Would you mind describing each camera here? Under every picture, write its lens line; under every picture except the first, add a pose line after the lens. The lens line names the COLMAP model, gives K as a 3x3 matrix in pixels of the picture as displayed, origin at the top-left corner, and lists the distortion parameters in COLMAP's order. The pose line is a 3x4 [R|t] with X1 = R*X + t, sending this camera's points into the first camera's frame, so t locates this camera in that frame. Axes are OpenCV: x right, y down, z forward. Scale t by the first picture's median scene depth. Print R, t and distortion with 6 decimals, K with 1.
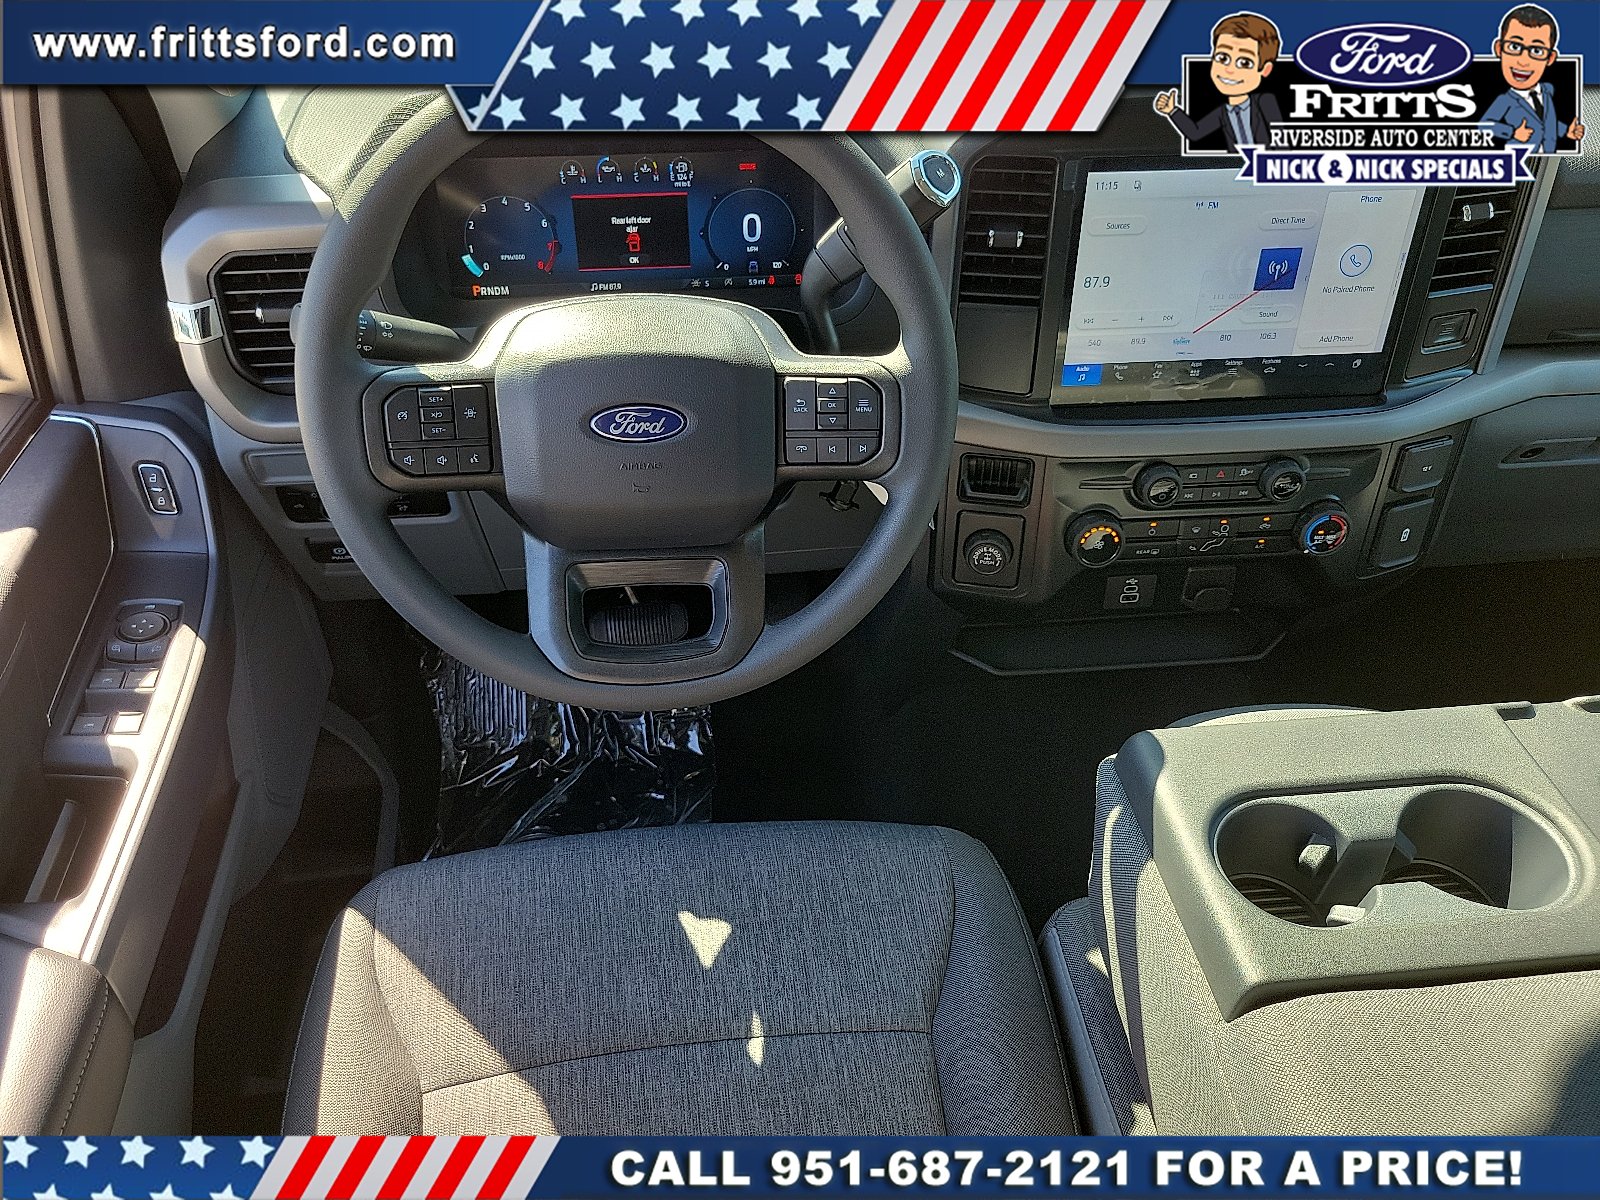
lens RADIAL K [[1213.5, 0, 798.0], [0, 1213.5, 599.9], [0, 0, 1]] dist [0.010756, -0.010895]
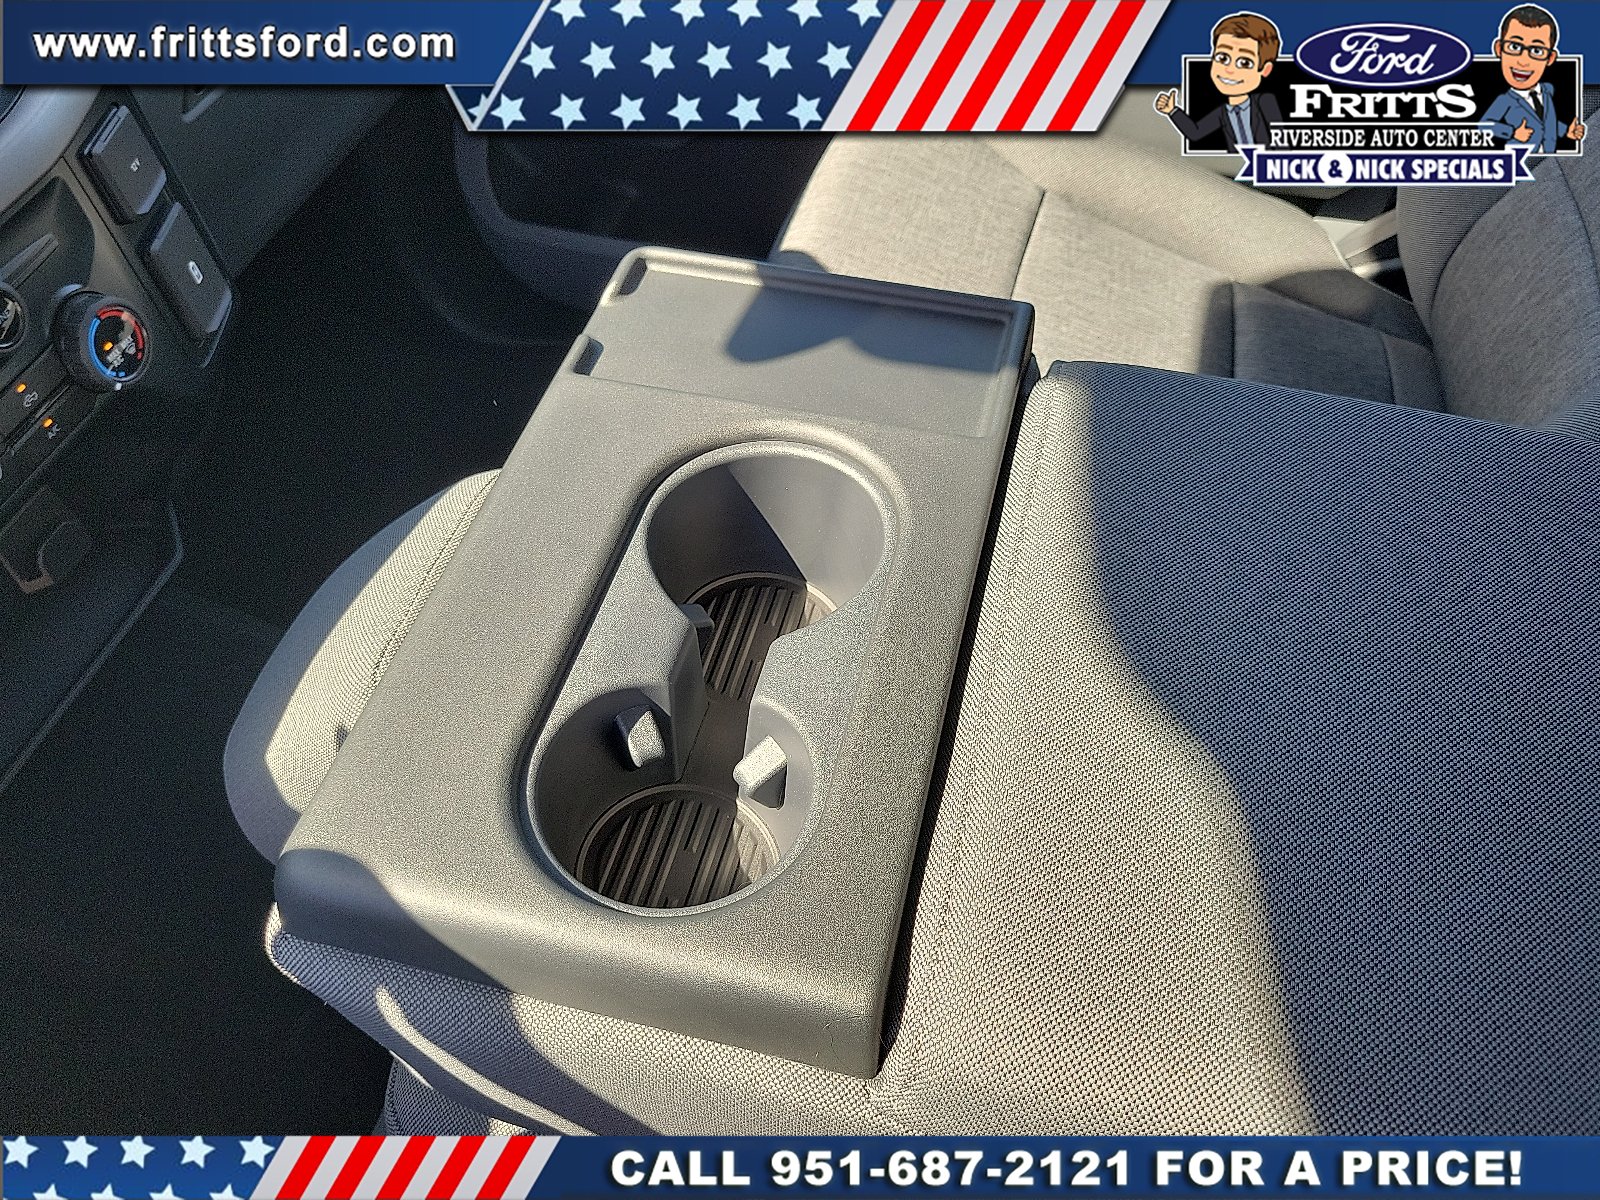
lens RADIAL K [[1213.5, 0, 798.6], [0, 1213.5, 602.2], [0, 0, 1]] dist [0.010756, -0.010895]
pose [[0.351566, -0.732049, 0.583528, 0.115844], [0.603888, 0.653632, 0.456163, -0.042706], [-0.715347, 0.192014, 0.671870, 0.398705]]
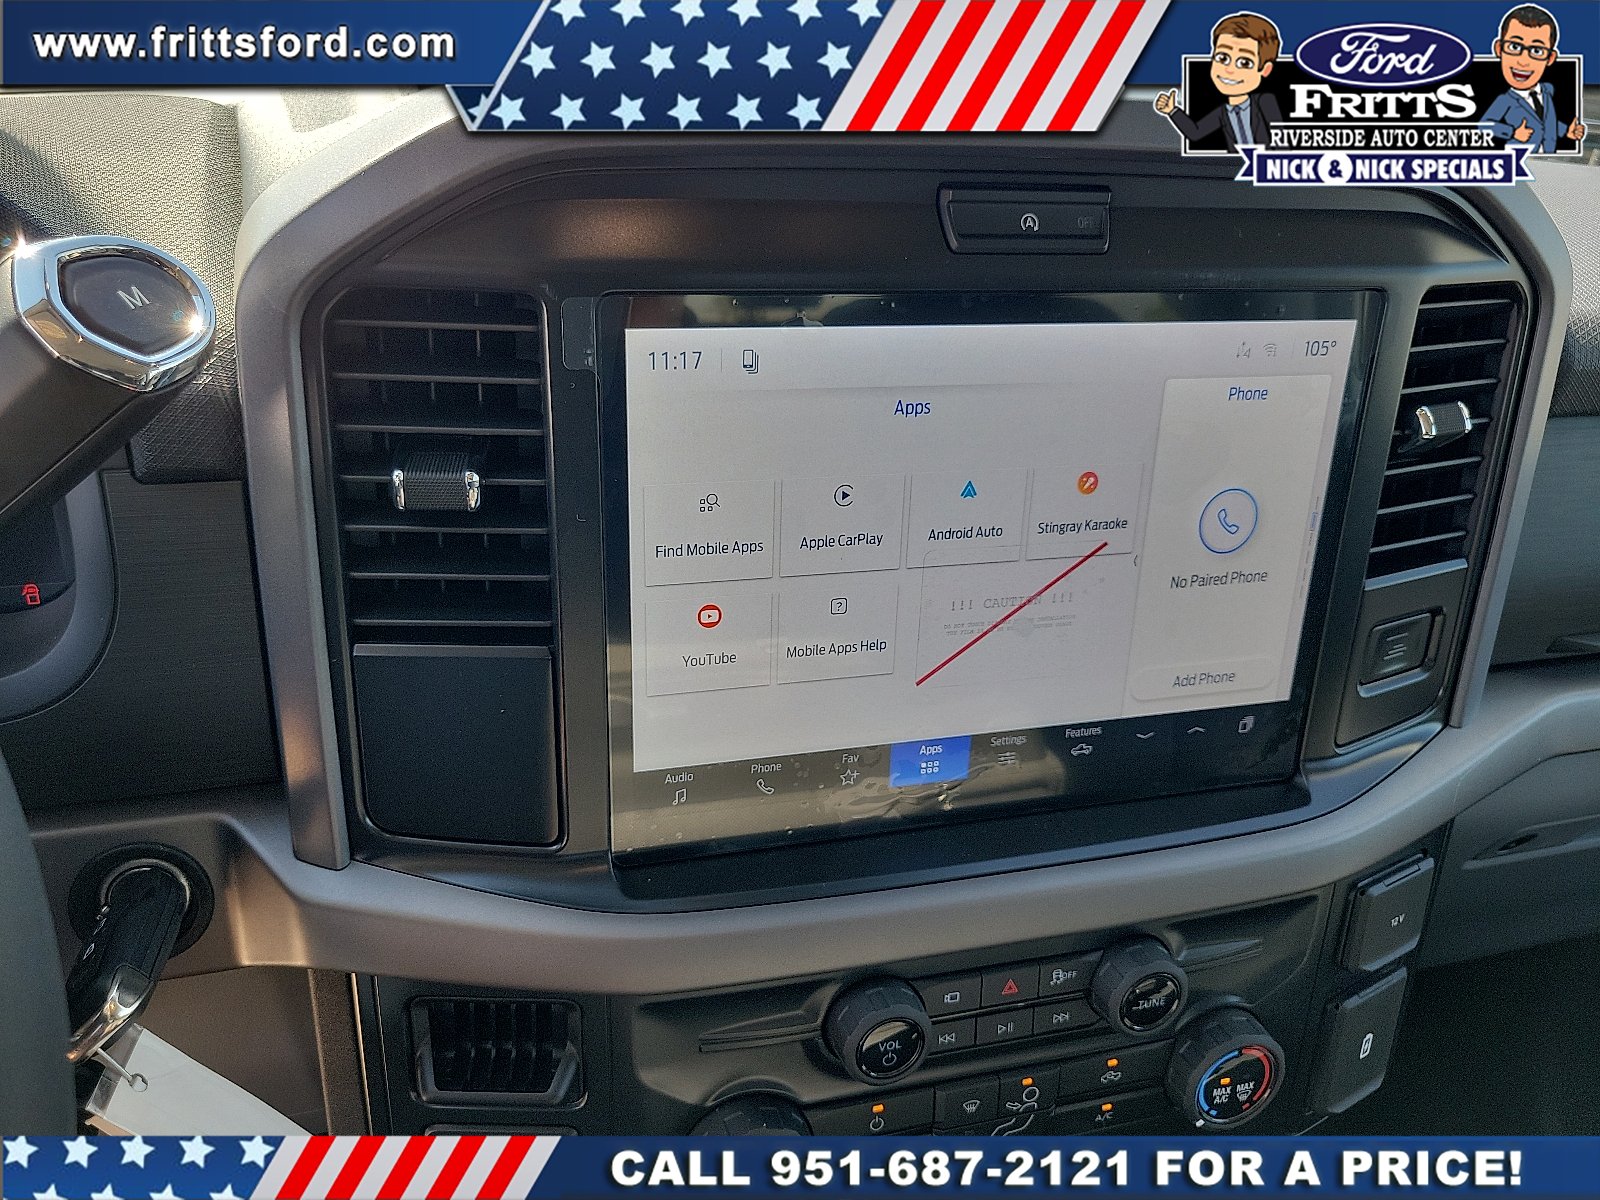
lens RADIAL K [[1213.5, 0, 791.3], [0, 1213.5, 606.1], [0, 0, 1]] dist [0.010756, -0.010895]
pose [[0.980647, -0.038987, 0.191864, 0.189173], [0.080573, 0.973505, -0.214000, -0.151473], [-0.178437, 0.225318, 0.957806, 0.555936]]
